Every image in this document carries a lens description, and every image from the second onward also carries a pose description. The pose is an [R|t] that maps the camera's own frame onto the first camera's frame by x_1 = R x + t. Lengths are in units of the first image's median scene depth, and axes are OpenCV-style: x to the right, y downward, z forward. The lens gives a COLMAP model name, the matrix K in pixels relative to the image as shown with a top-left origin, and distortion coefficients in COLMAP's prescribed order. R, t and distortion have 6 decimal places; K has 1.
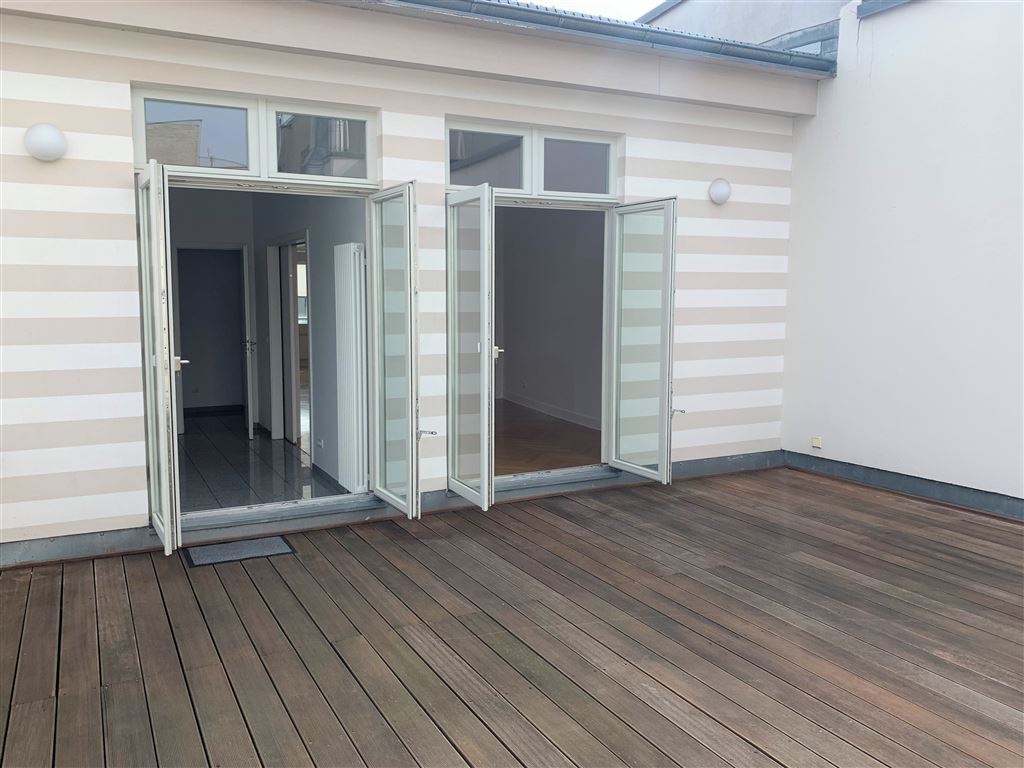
lens RADIAL K [[803.1, 0, 509.9], [0, 803.1, 383.3], [0, 0, 1]] dist [0.014755, -0.009522]
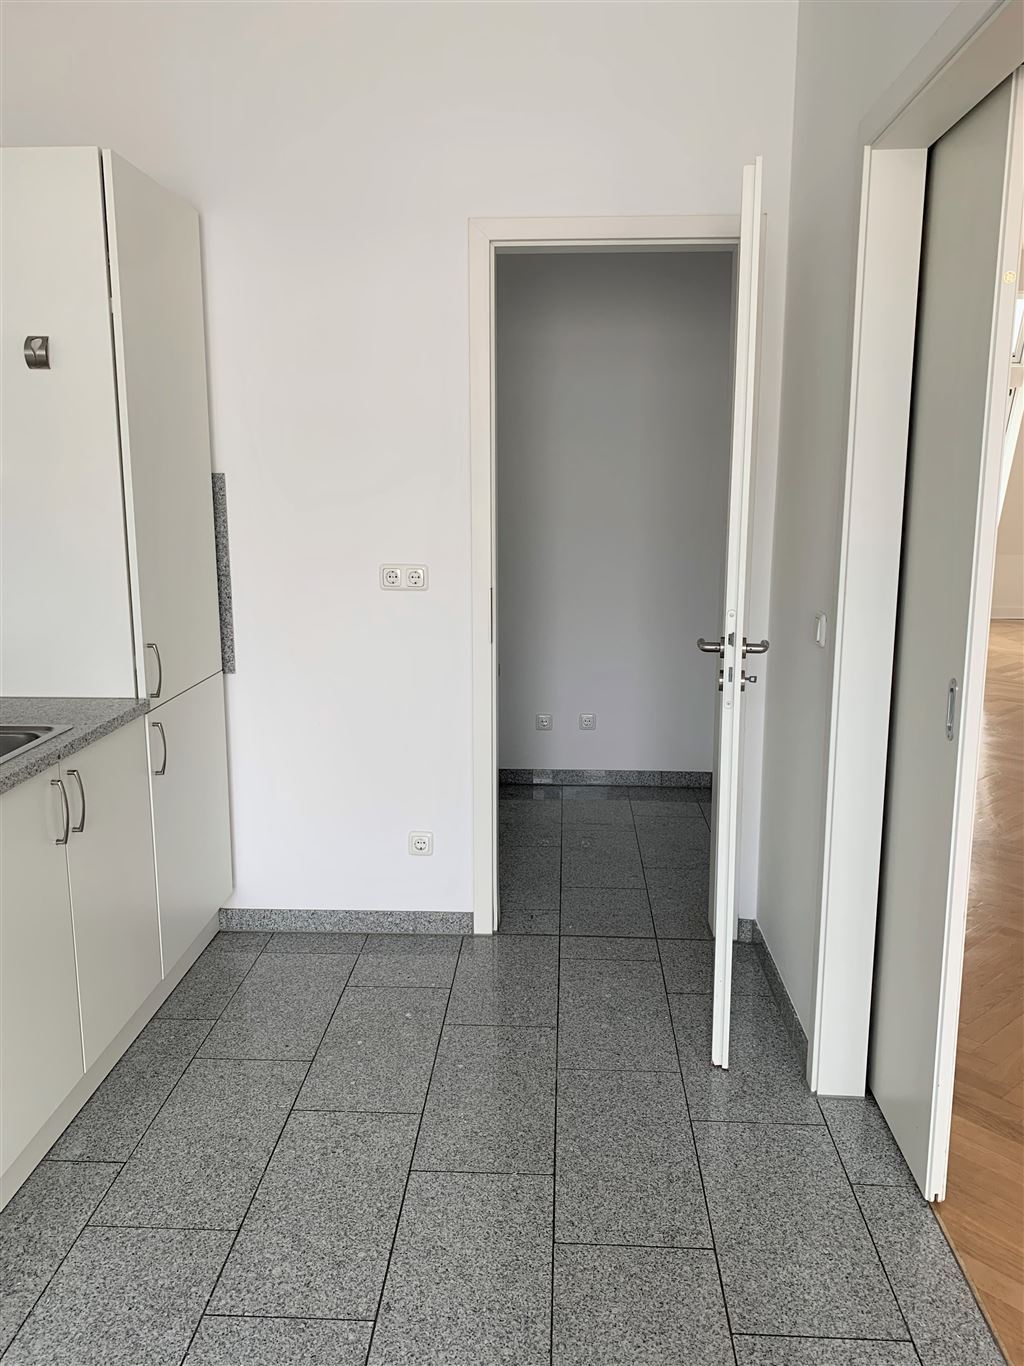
lens RADIAL K [[1071.3, 0, 510.9], [0, 1071.3, 680.8], [0, 0, 1]] dist [0.014755, -0.009522]
pose [[0.862524, 0.086950, -0.498489, -0.230276], [-0.045675, 0.994483, 0.094435, -0.065162], [0.503950, -0.058684, 0.861737, 0.714388]]
